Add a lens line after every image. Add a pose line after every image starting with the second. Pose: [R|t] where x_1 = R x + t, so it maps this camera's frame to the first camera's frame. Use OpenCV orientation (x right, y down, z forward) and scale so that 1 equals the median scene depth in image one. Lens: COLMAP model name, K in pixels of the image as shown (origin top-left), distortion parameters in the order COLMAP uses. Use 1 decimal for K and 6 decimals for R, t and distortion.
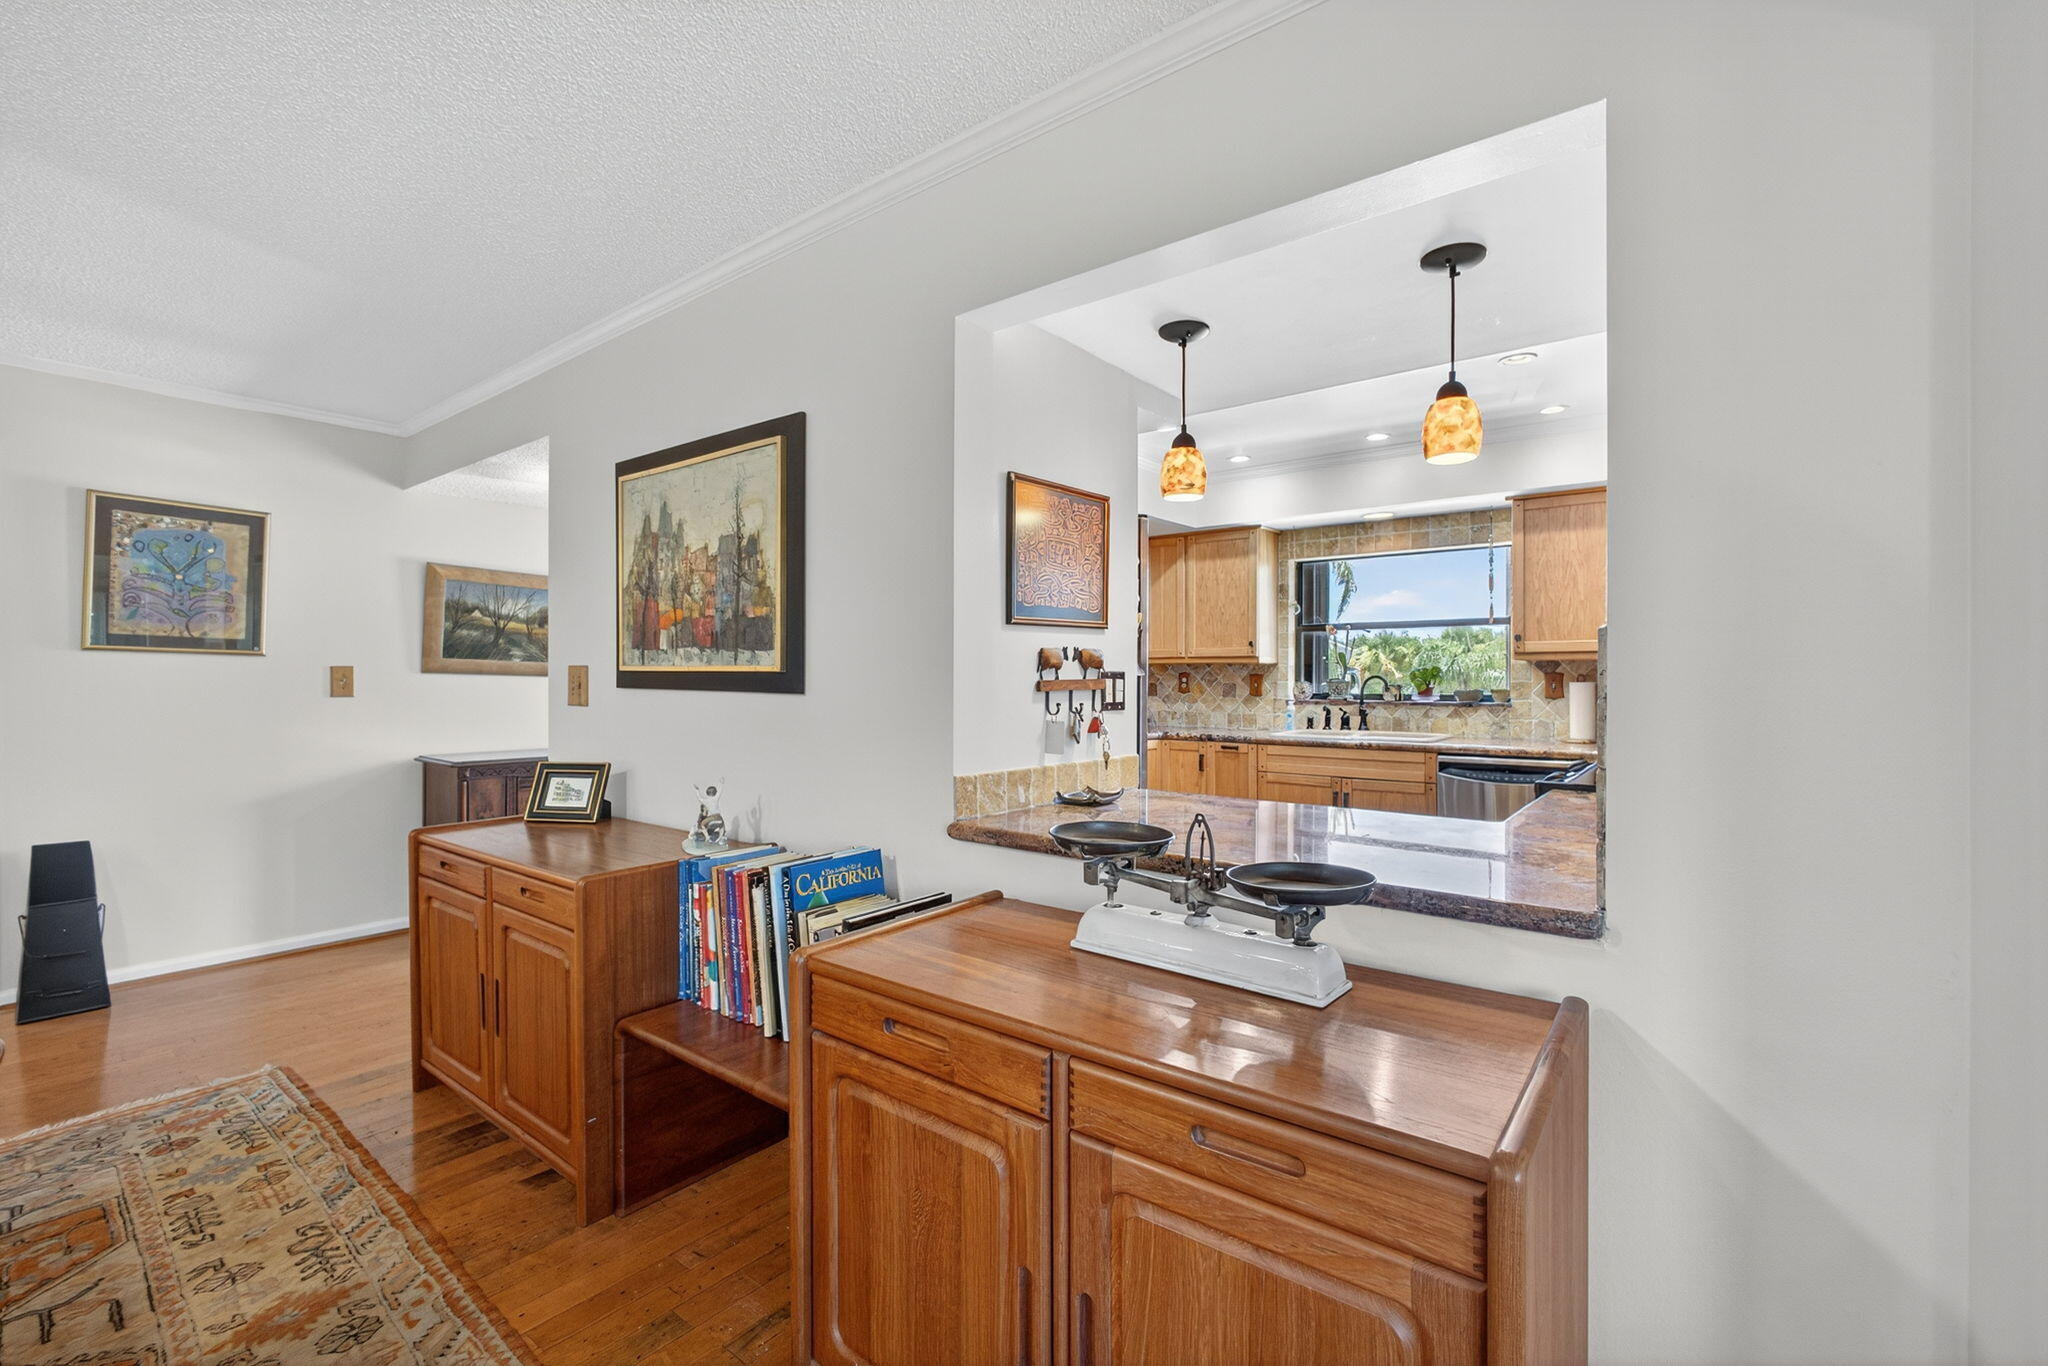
lens RADIAL K [[864.2, 0, 1022.5], [0, 864.2, 681.2], [0, 0, 1]] dist [-0.014347, 0.004556]
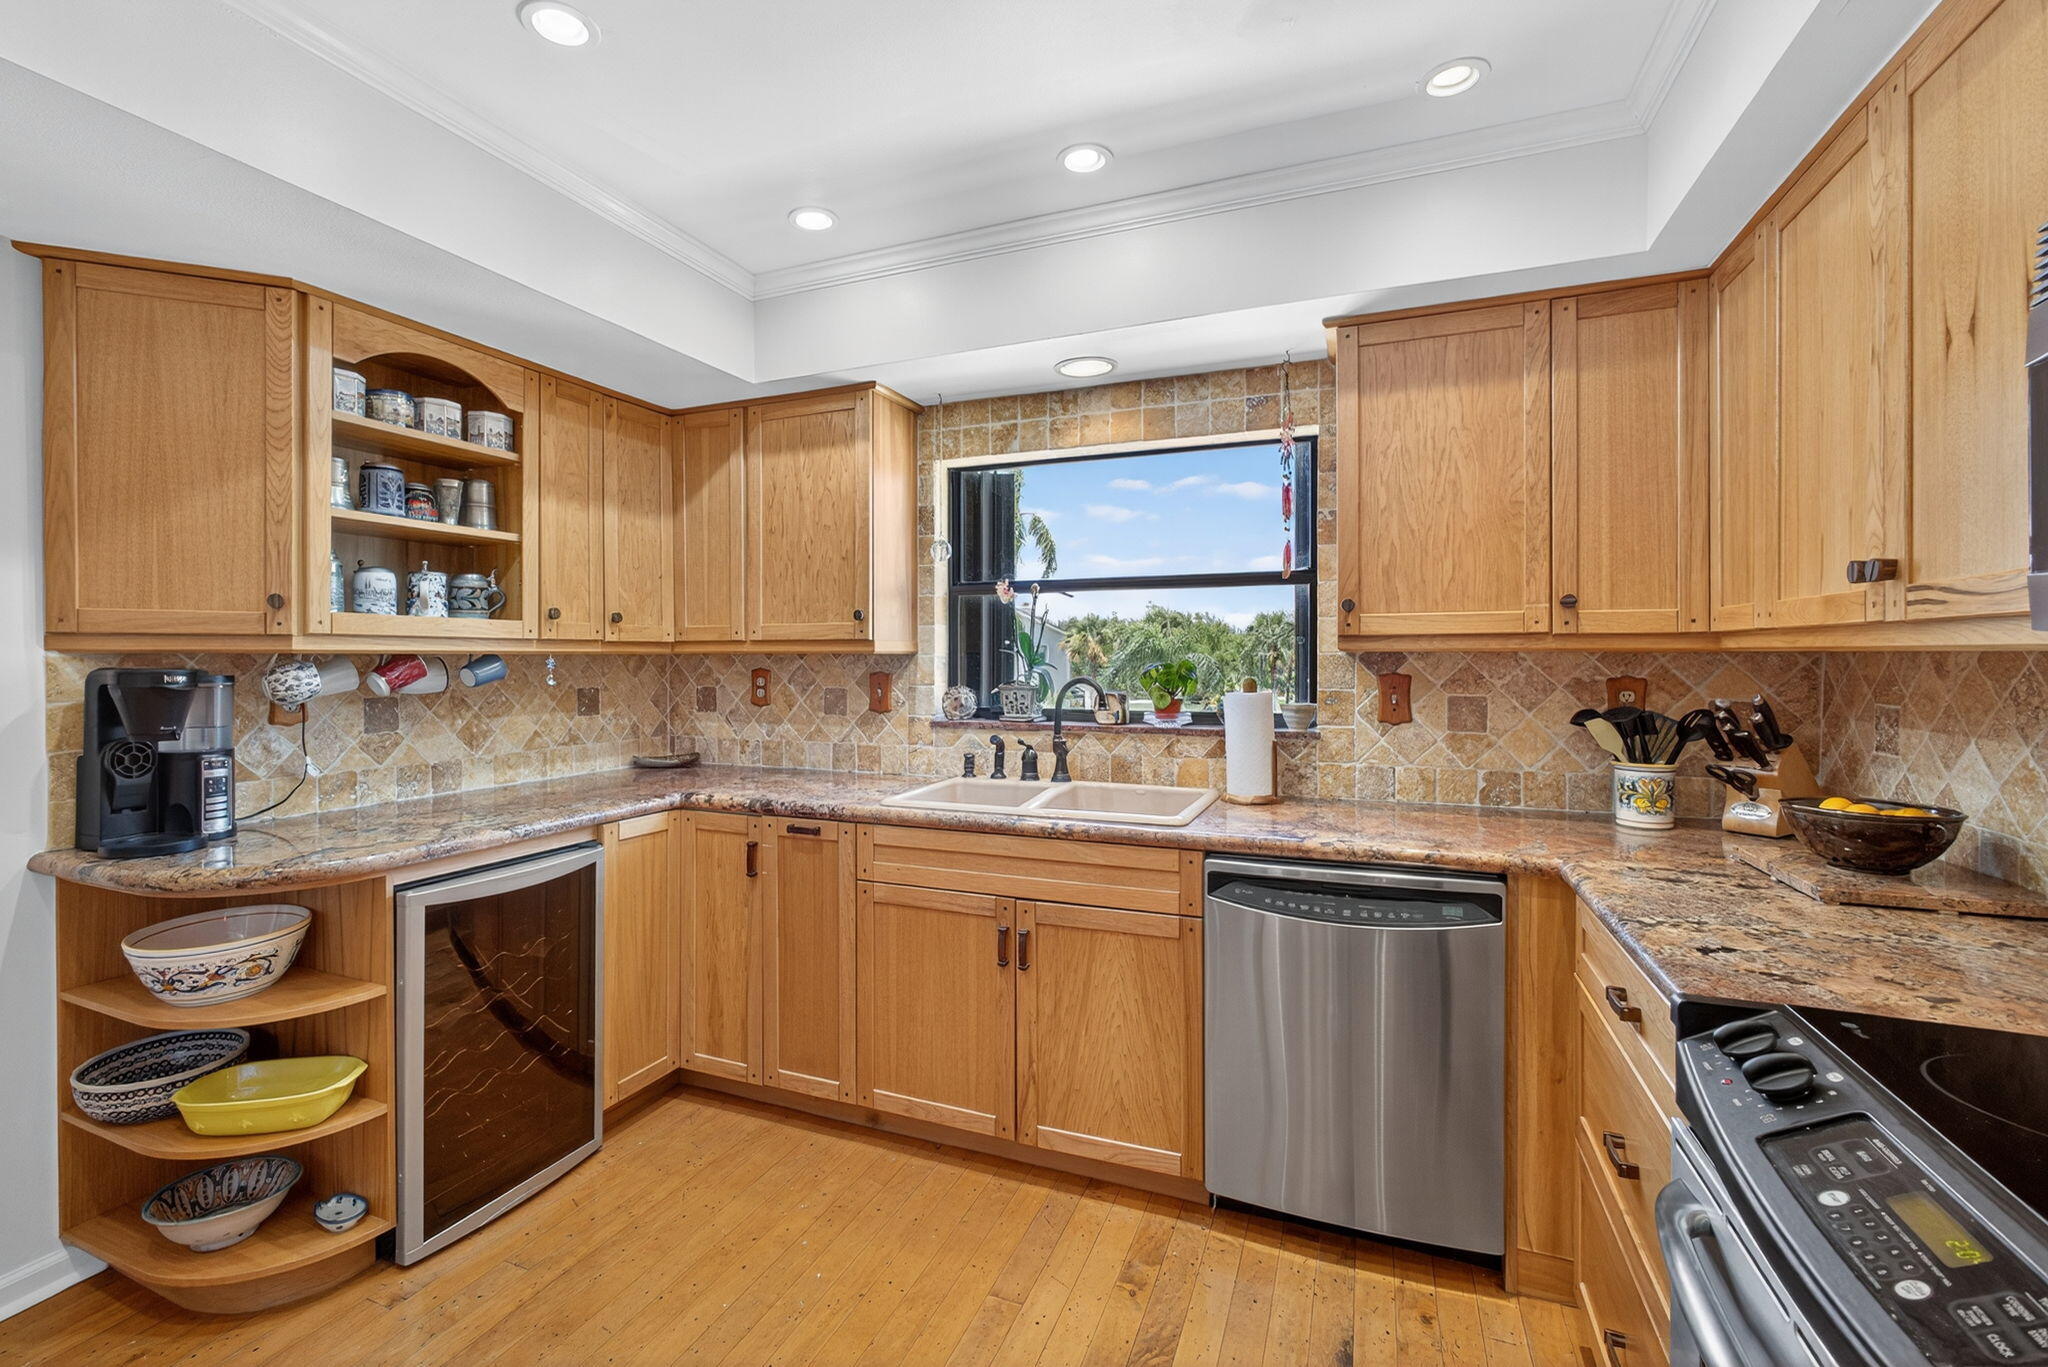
lens RADIAL K [[851.3, 0, 1005.8], [0, 851.3, 665.4], [0, 0, 1]] dist [0.000019, 0.000680]
pose [[0.957281, 0.001704, 0.289155, 0.205552], [-0.000730, 0.999994, -0.003475, -0.011947], [-0.289160, 0.003115, 0.957276, 0.494112]]
